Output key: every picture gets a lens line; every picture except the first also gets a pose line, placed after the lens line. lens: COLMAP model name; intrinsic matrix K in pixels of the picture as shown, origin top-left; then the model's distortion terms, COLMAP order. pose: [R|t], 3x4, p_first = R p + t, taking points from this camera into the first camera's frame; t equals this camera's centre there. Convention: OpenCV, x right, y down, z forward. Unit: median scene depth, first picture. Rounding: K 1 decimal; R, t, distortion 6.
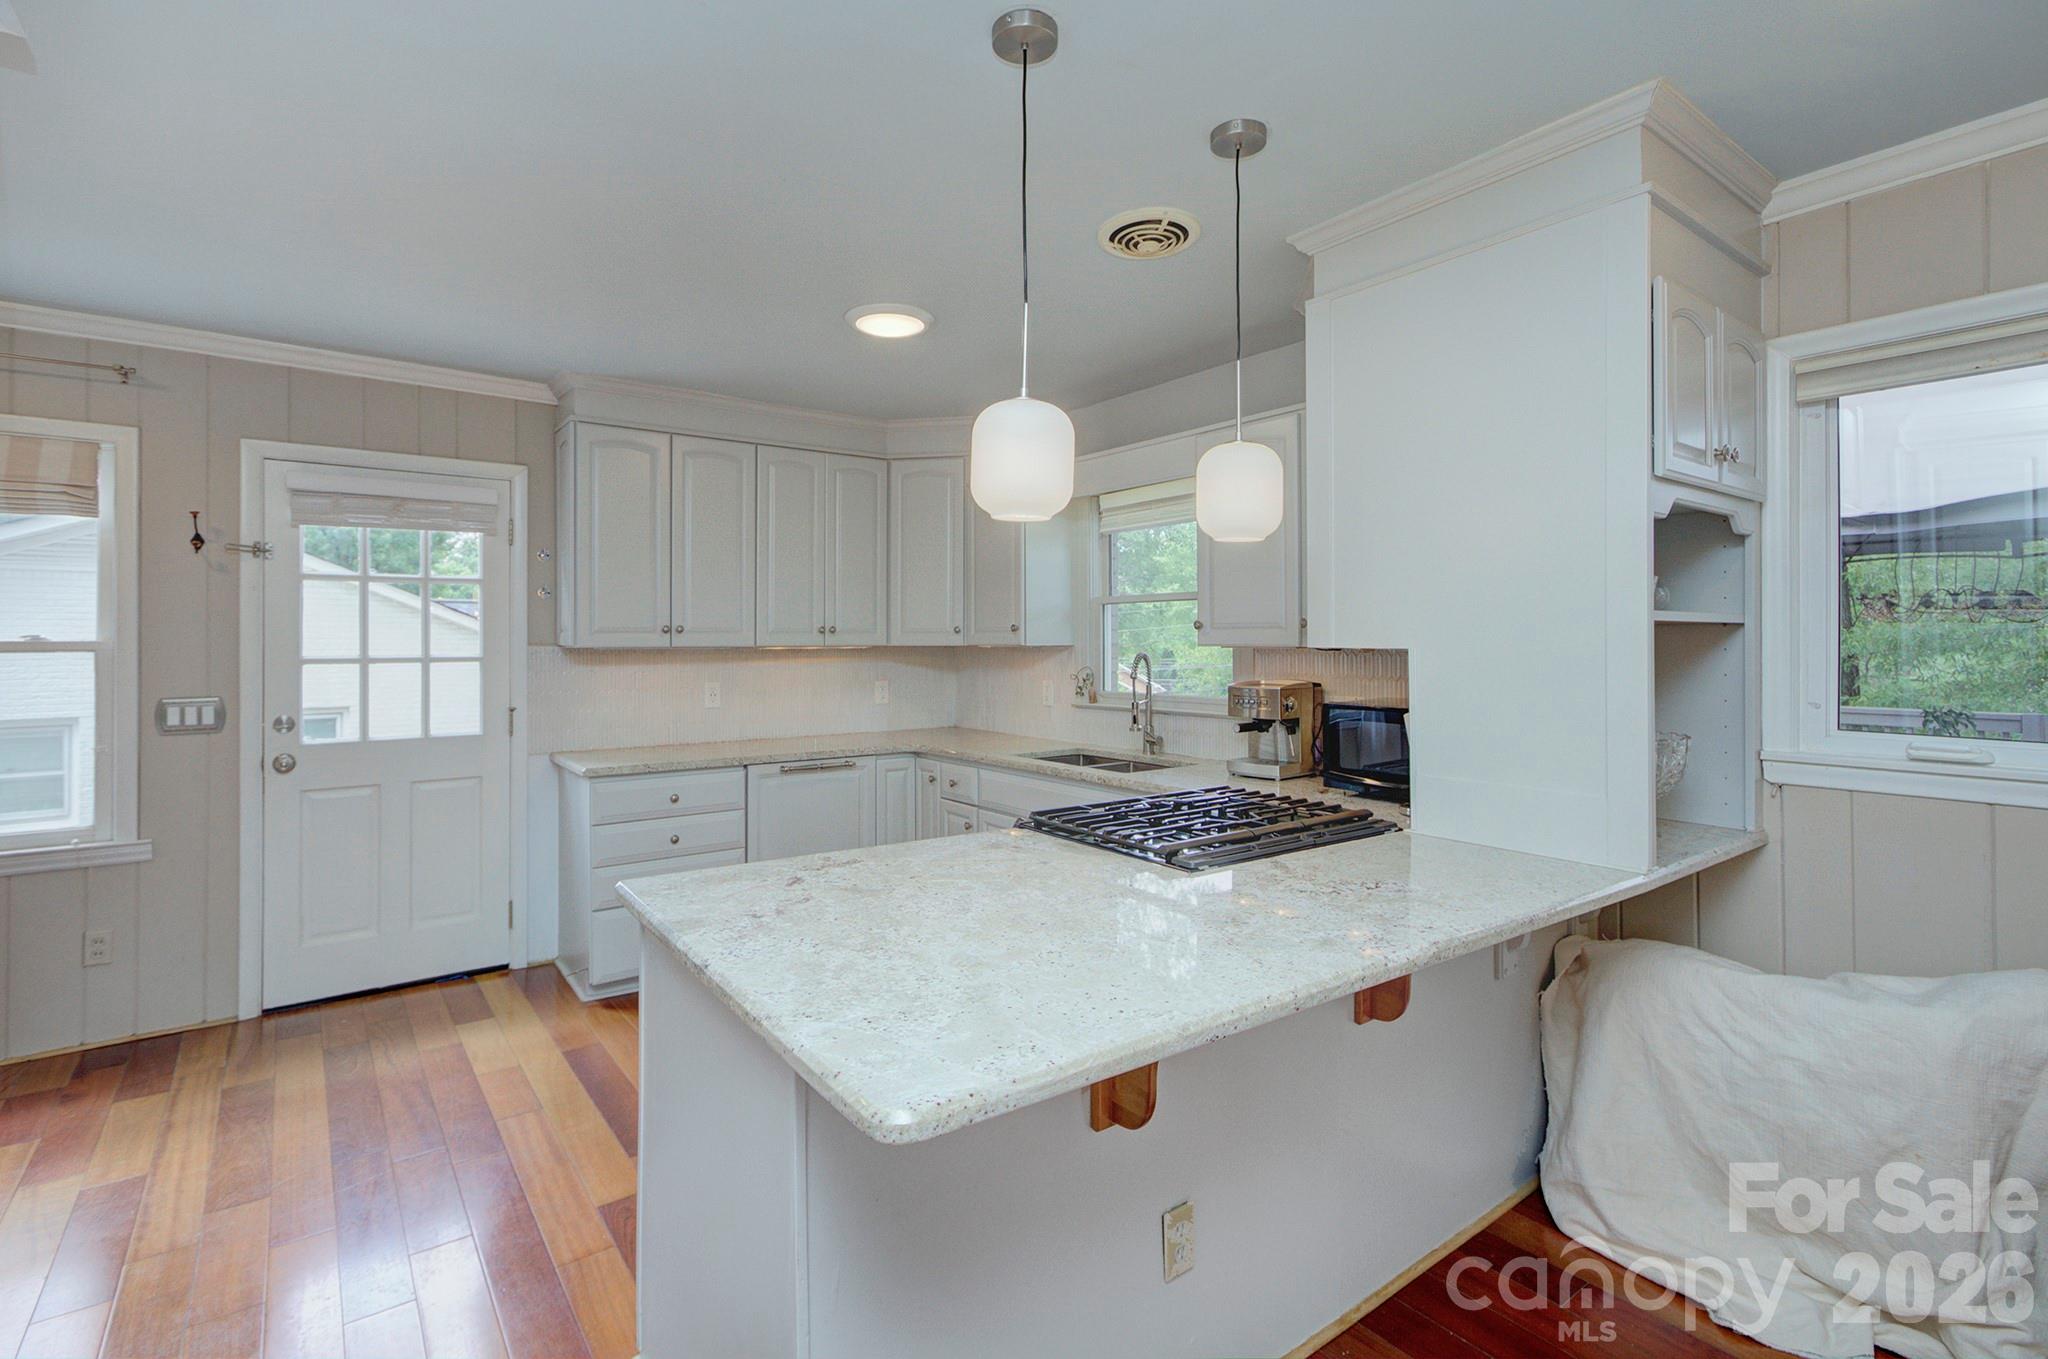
lens RADIAL K [[951.4, 0, 1018.2], [0, 951.4, 623.1], [0, 0, 1]] dist [0.023561, 0.000050]
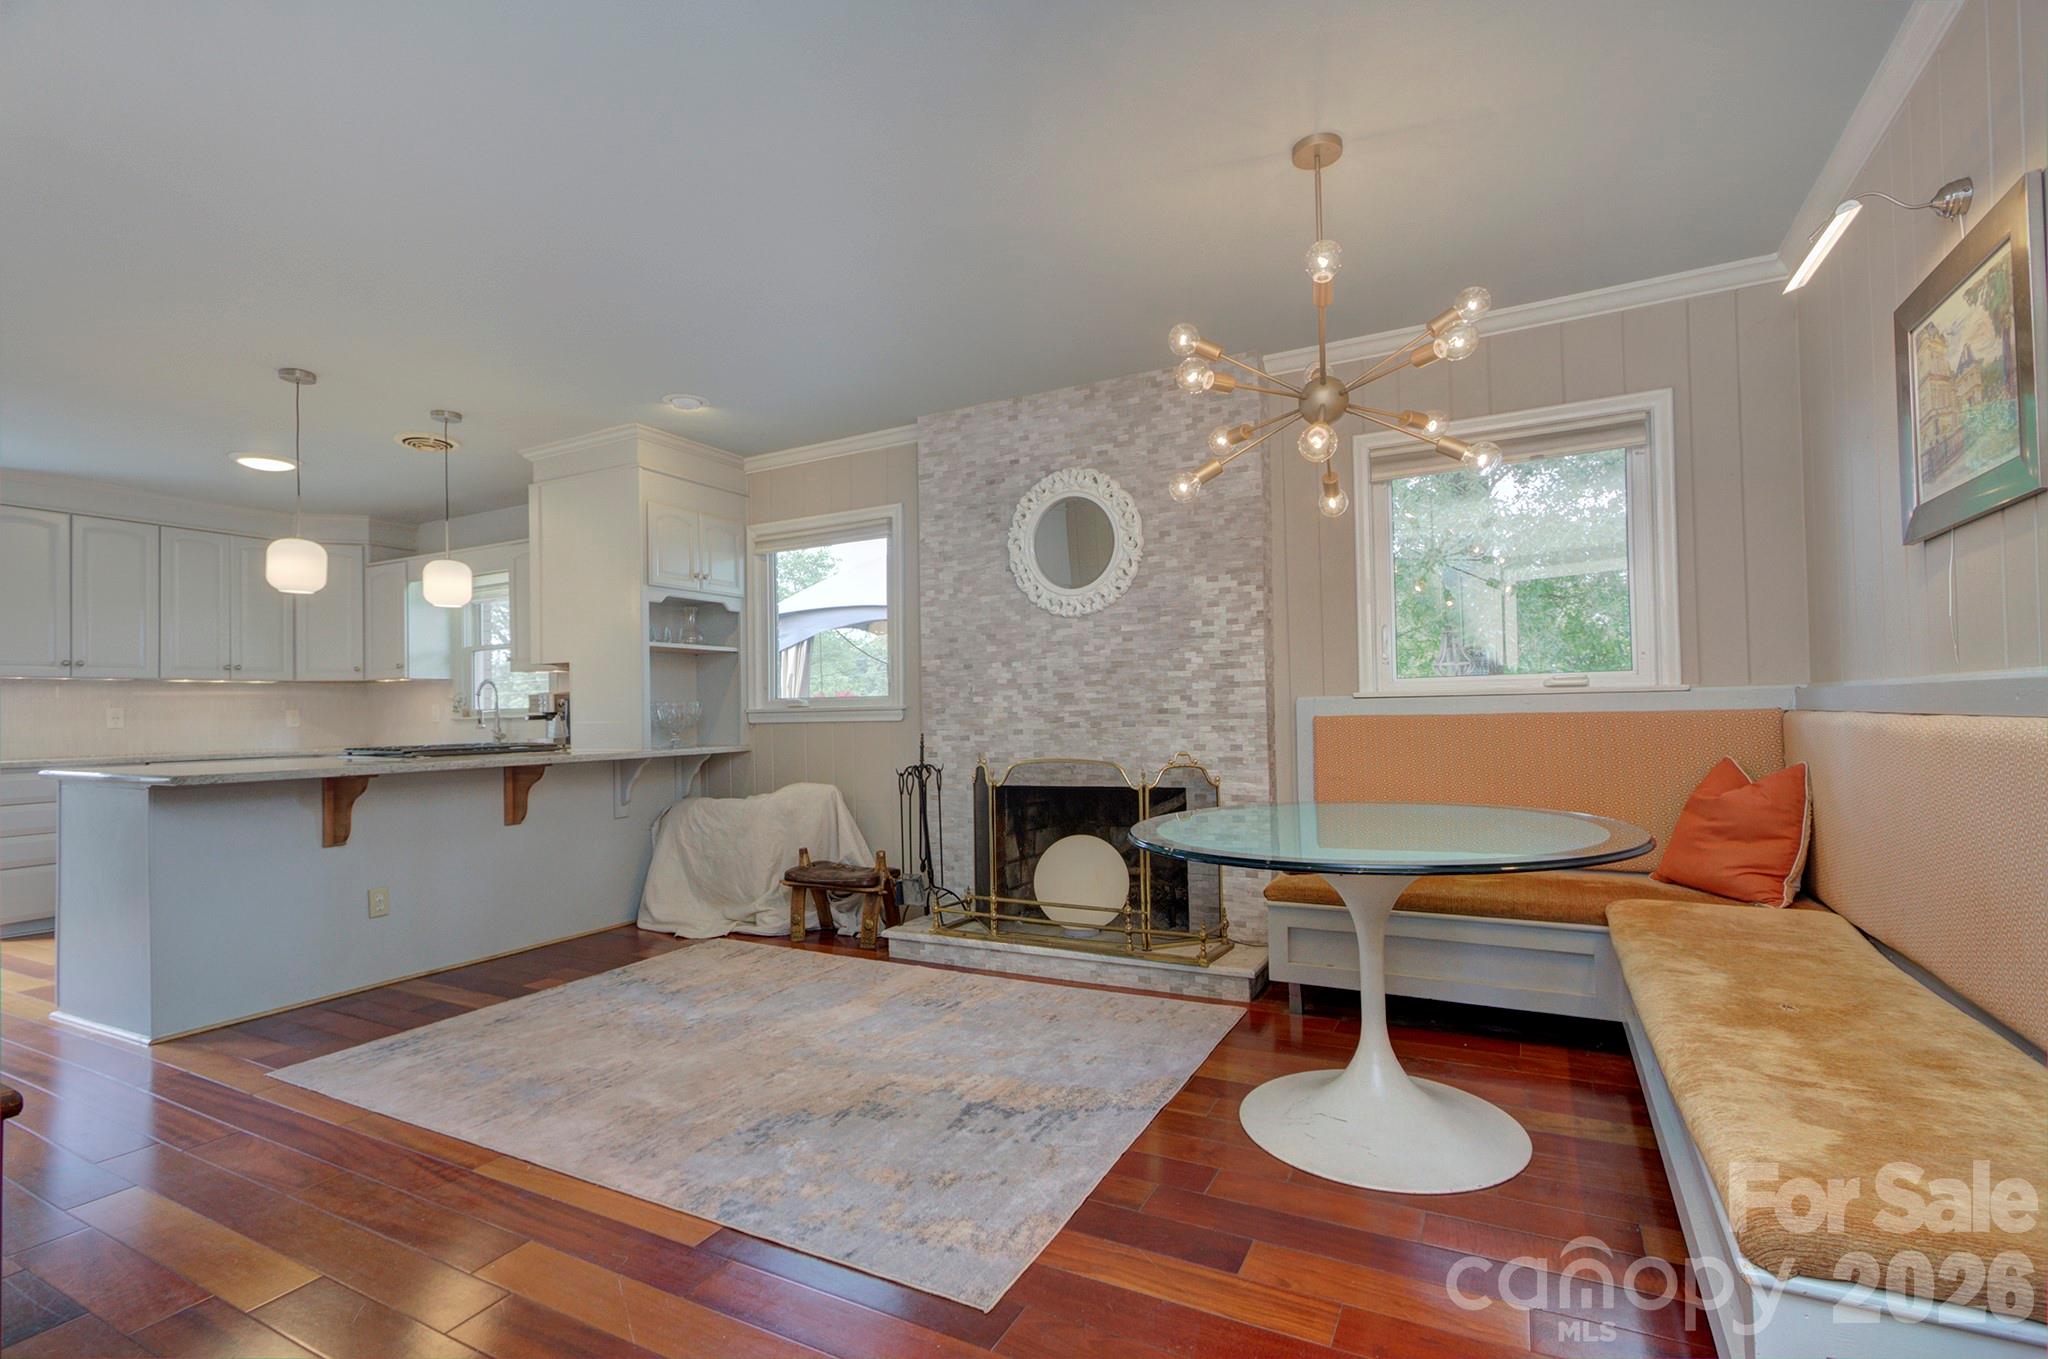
lens RADIAL K [[932.3, 0, 1024.0], [0, 932.3, 679.5], [0, 0, 1]] dist [0.029118, 0.000106]
pose [[0.906160, -0.003375, 0.422922, 0.267277], [0.012856, 0.999726, -0.019567, 0.070770], [-0.422740, 0.023168, 0.905955, -0.752726]]
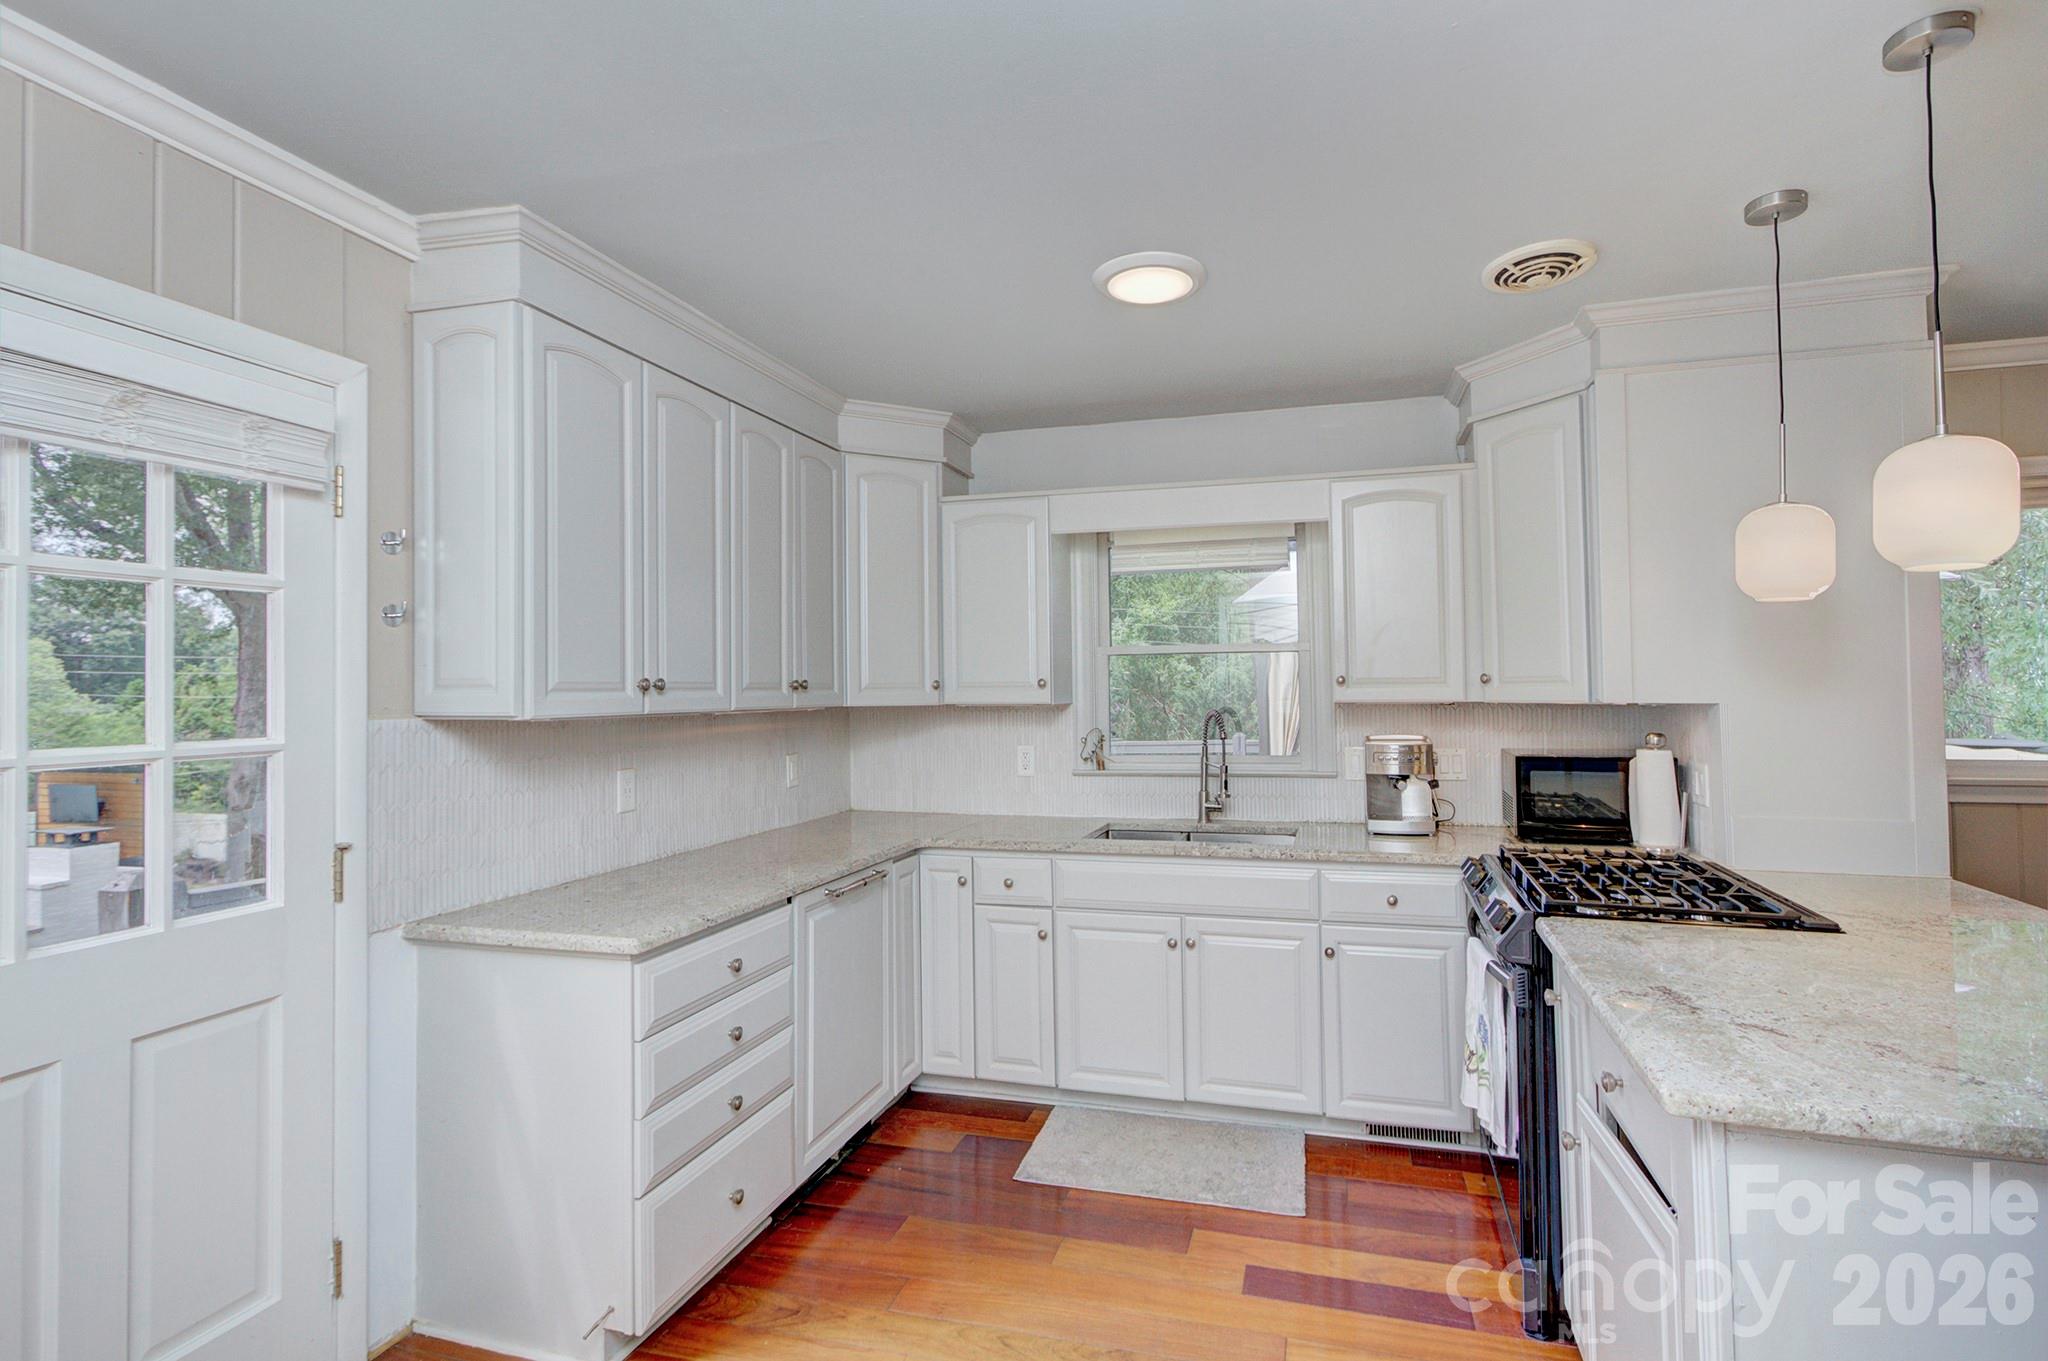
lens RADIAL K [[1006.5, 0, 1024.0], [0, 1006.5, 680.5], [0, 0, 1]] dist [0.001413, 0.000162]
pose [[0.770545, 0.002830, 0.637379, -0.605685], [-0.004305, 0.999990, 0.000765, 0.002754], [-0.637371, -0.003333, 0.770550, 0.376124]]
